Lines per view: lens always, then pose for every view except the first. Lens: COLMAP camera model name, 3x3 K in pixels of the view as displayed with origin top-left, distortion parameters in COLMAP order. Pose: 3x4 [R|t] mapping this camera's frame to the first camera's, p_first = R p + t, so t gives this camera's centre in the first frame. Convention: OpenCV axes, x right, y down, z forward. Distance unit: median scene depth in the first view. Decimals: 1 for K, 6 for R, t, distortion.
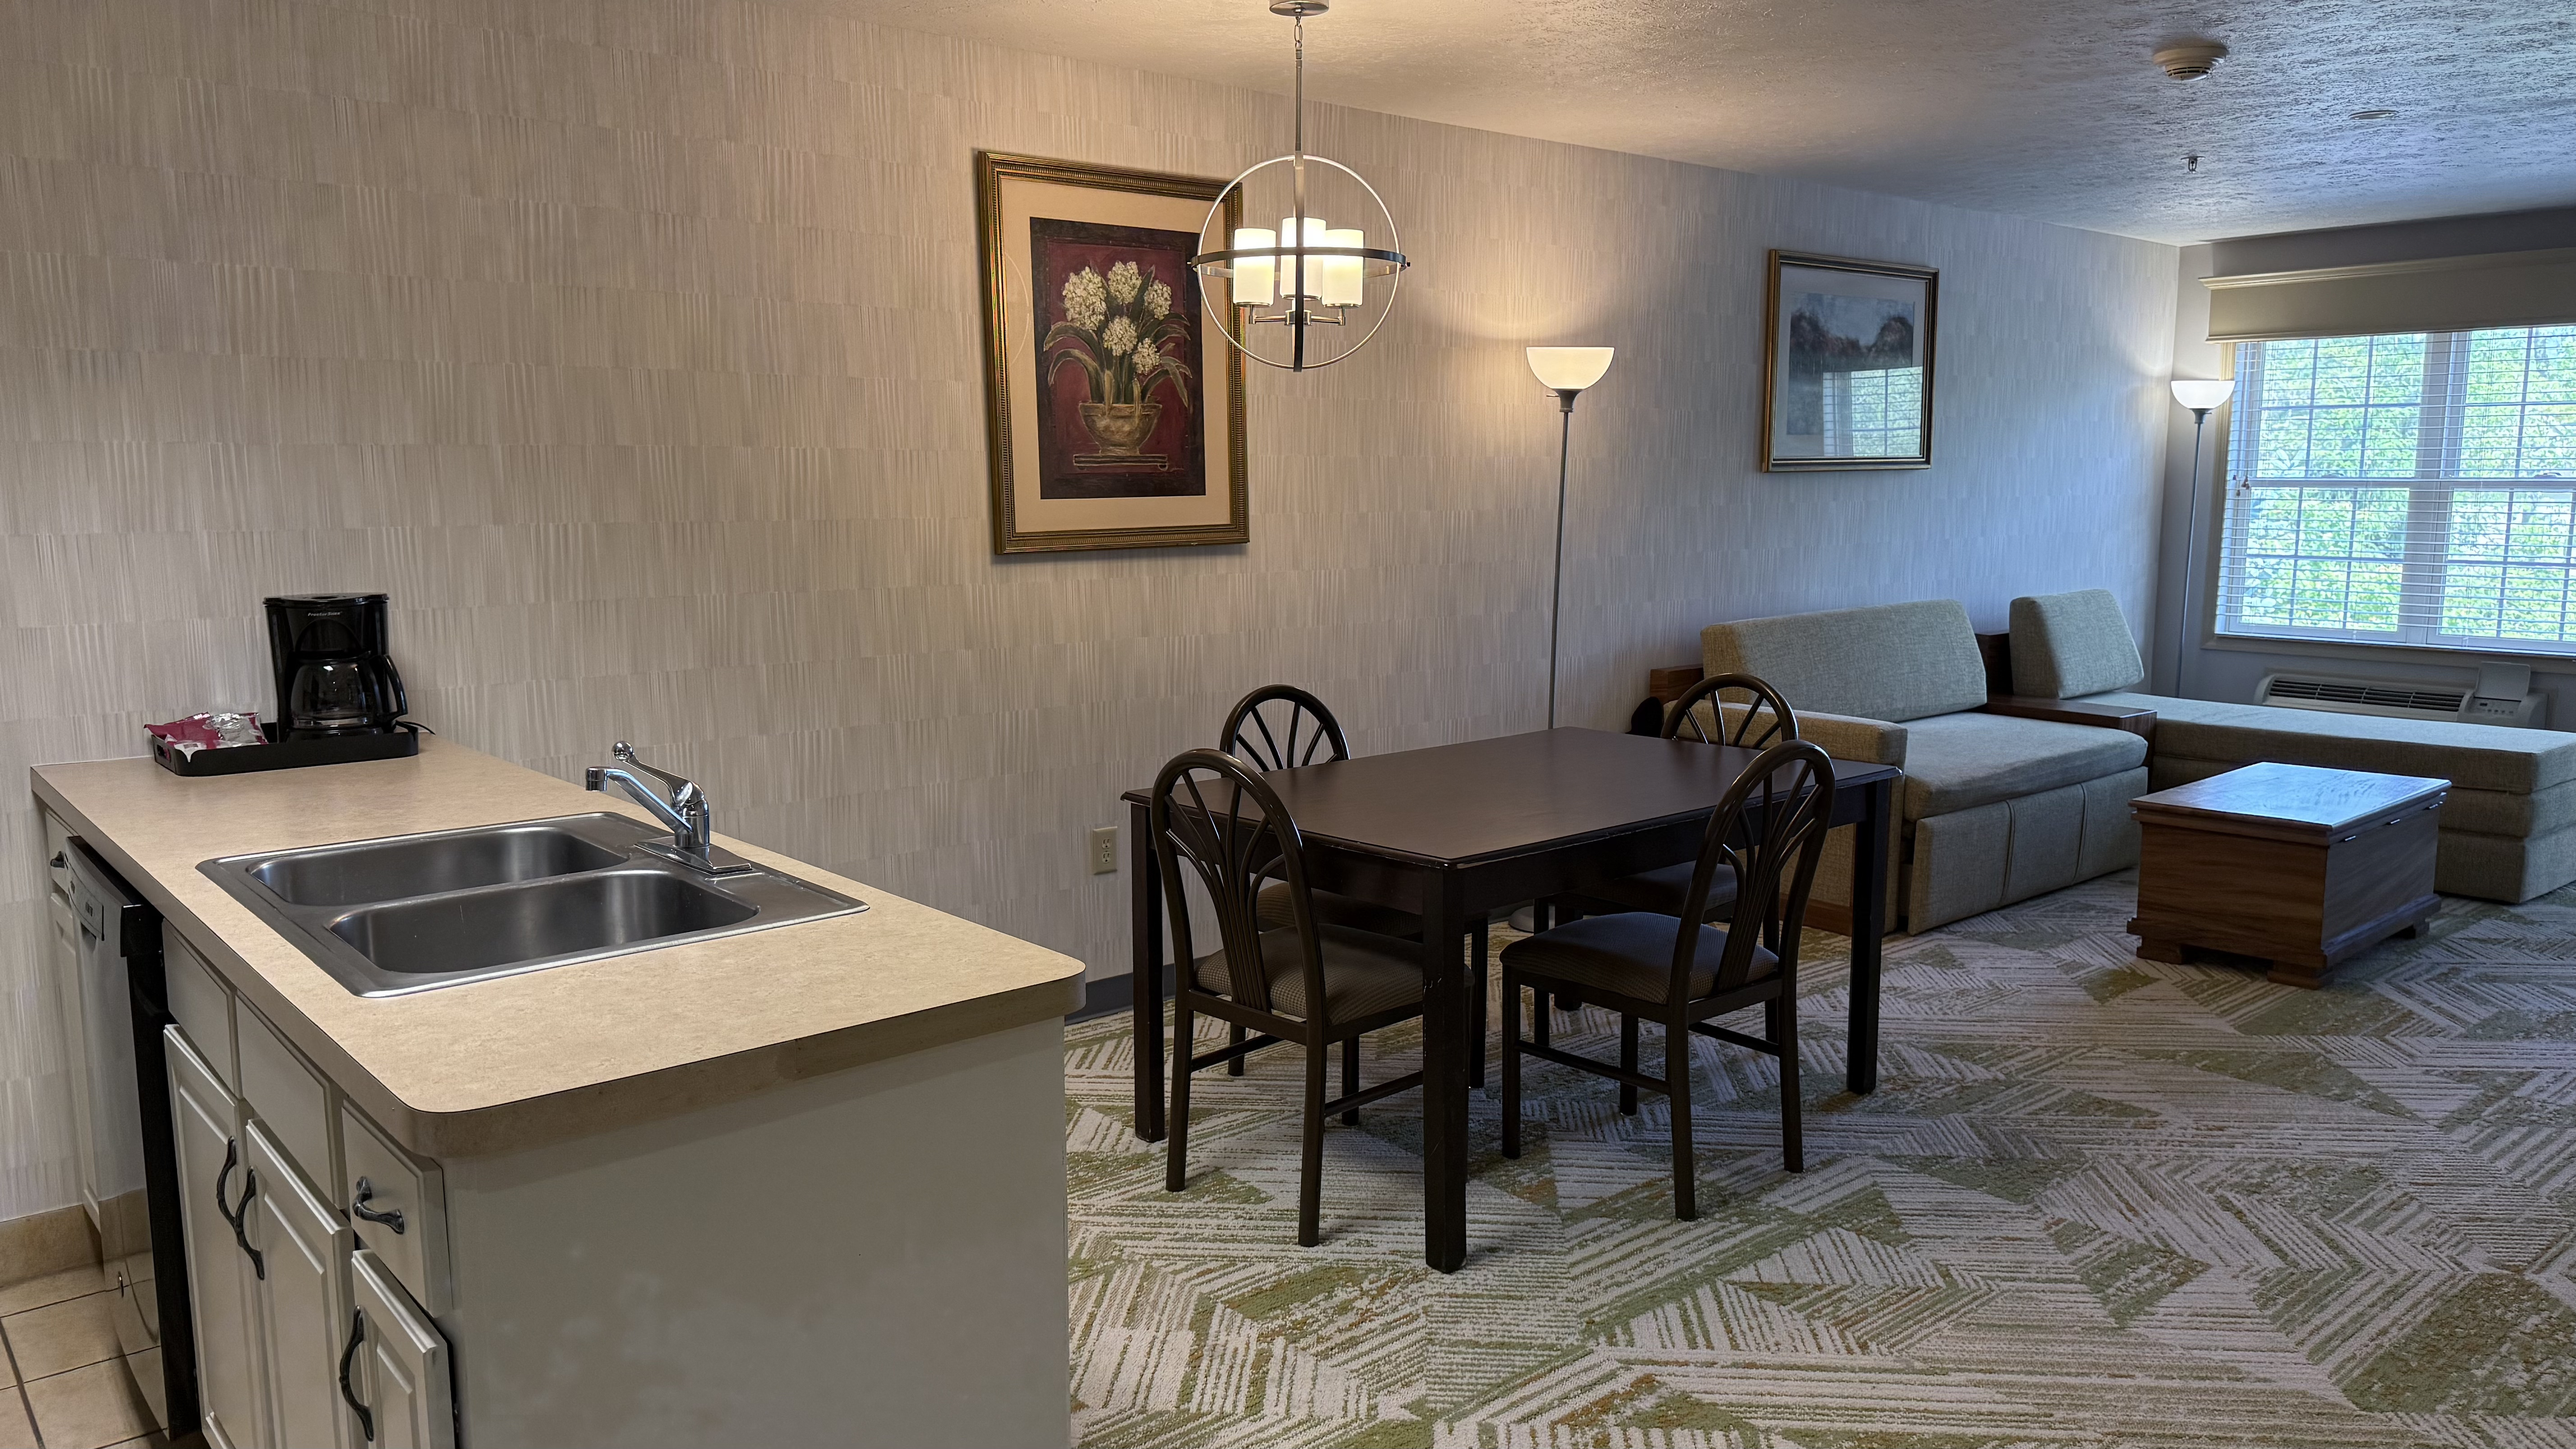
lens RADIAL K [[1805.8, 0, 1275.0], [0, 1805.8, 739.7], [0, 0, 1]] dist [0.079765, -0.109260]
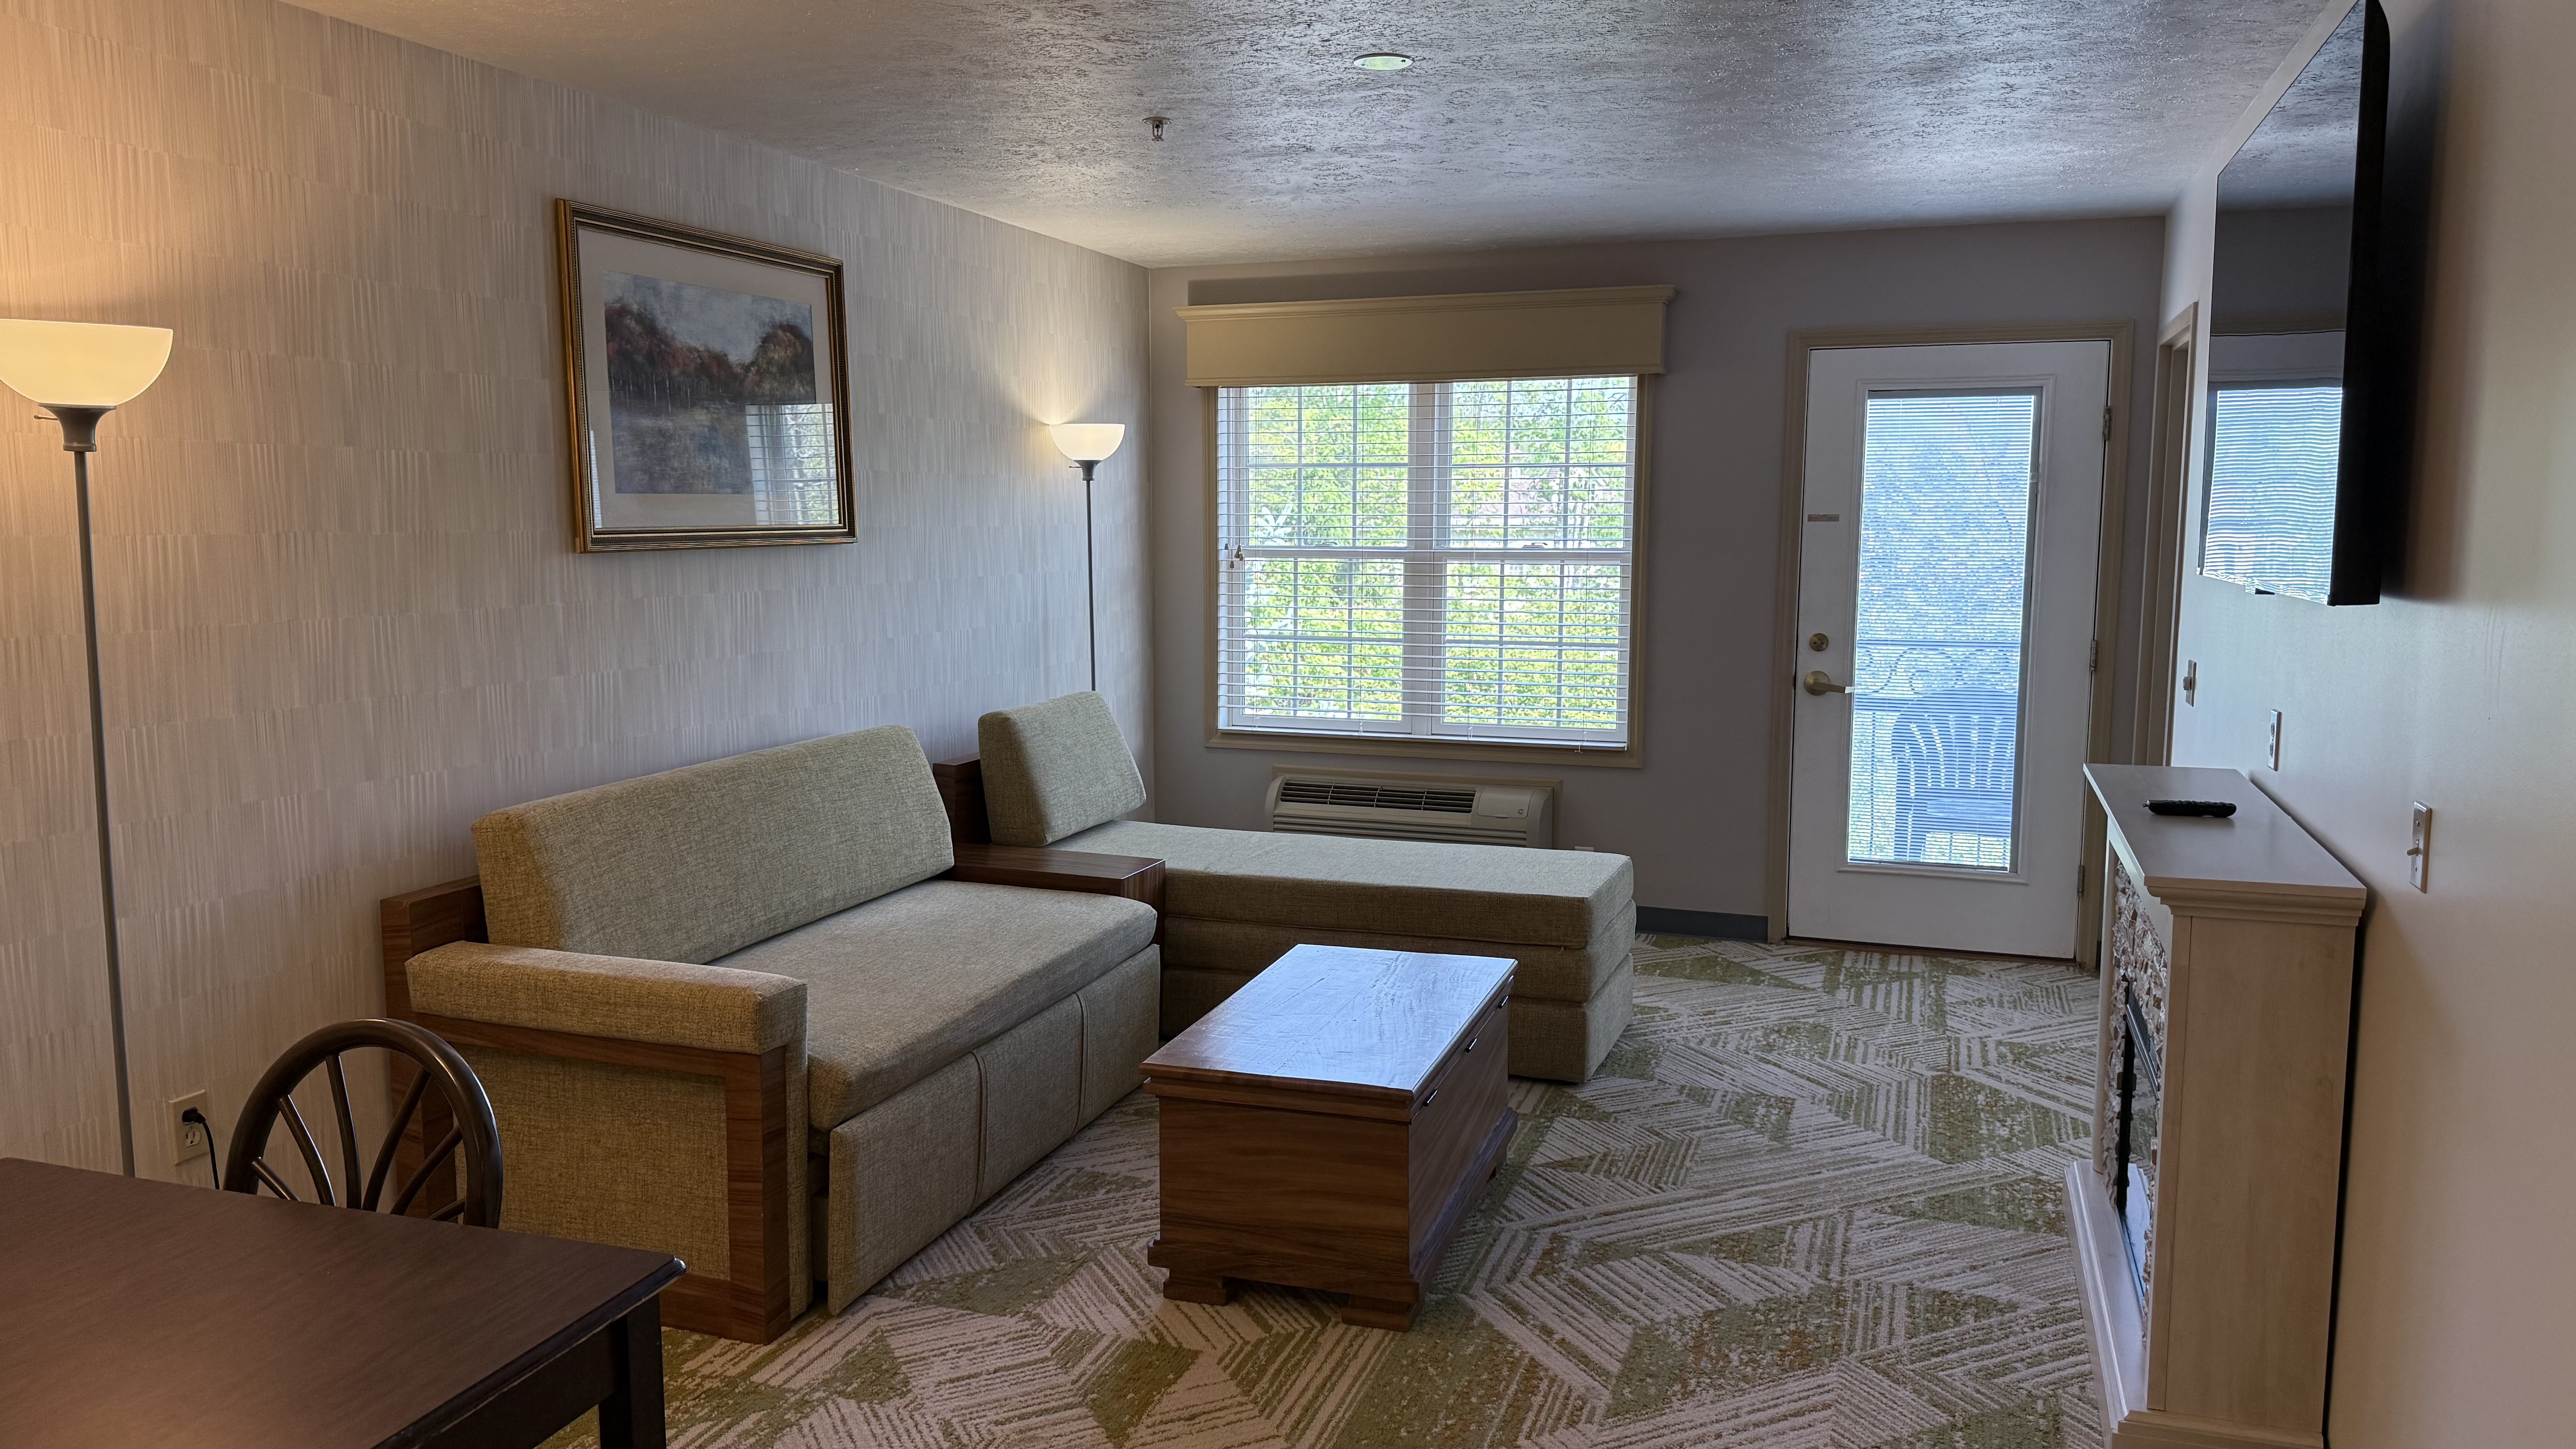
lens RADIAL K [[1805.8, 0, 1283.5], [0, 1805.8, 728.9], [0, 0, 1]] dist [0.079765, -0.109260]
pose [[0.868013, -0.055797, 0.493397, 0.190159], [0.067596, 0.997694, -0.006093, -0.076410], [-0.491919, 0.038641, 0.869783, 0.385356]]
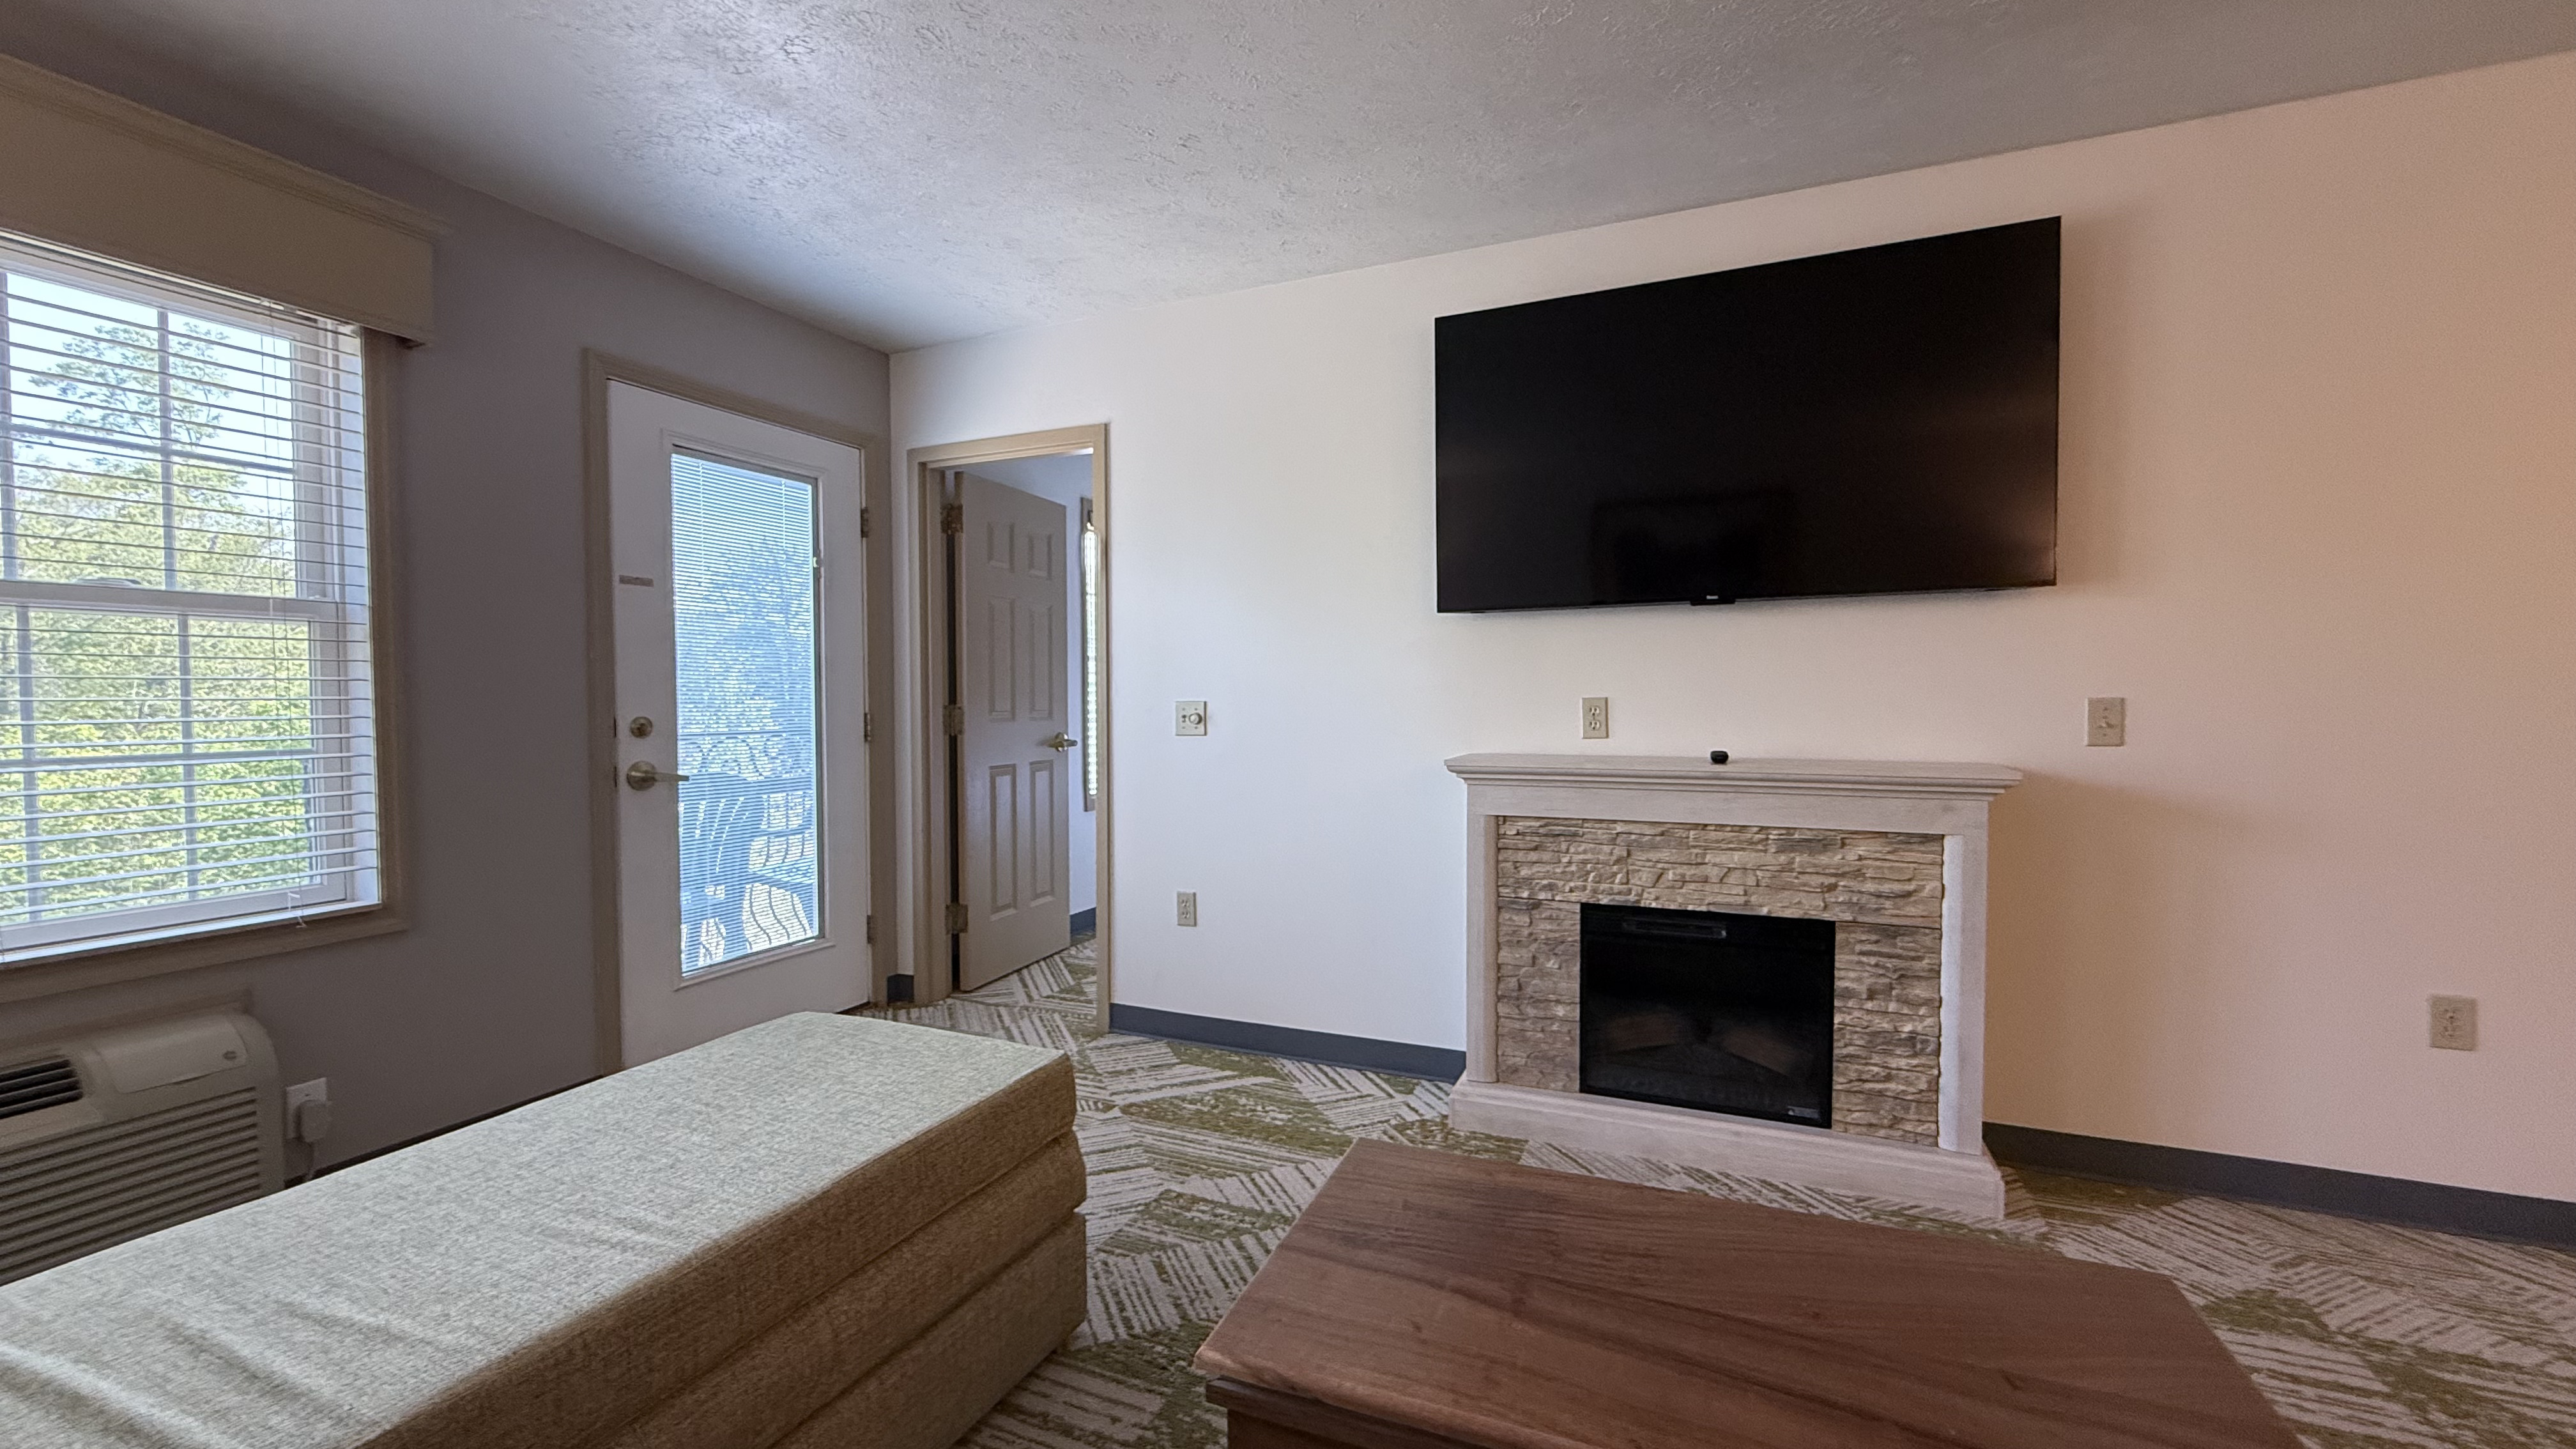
lens RADIAL K [[1026.3, 0, 1273.0], [0, 1026.3, 726.3], [0, 0, 1]] dist [0.001723, -0.000566]
pose [[-0.438094, -0.016413, 0.898779, 0.360049], [0.136619, 0.987003, 0.084616, -0.106580], [-0.888487, 0.159860, -0.430158, 0.971278]]
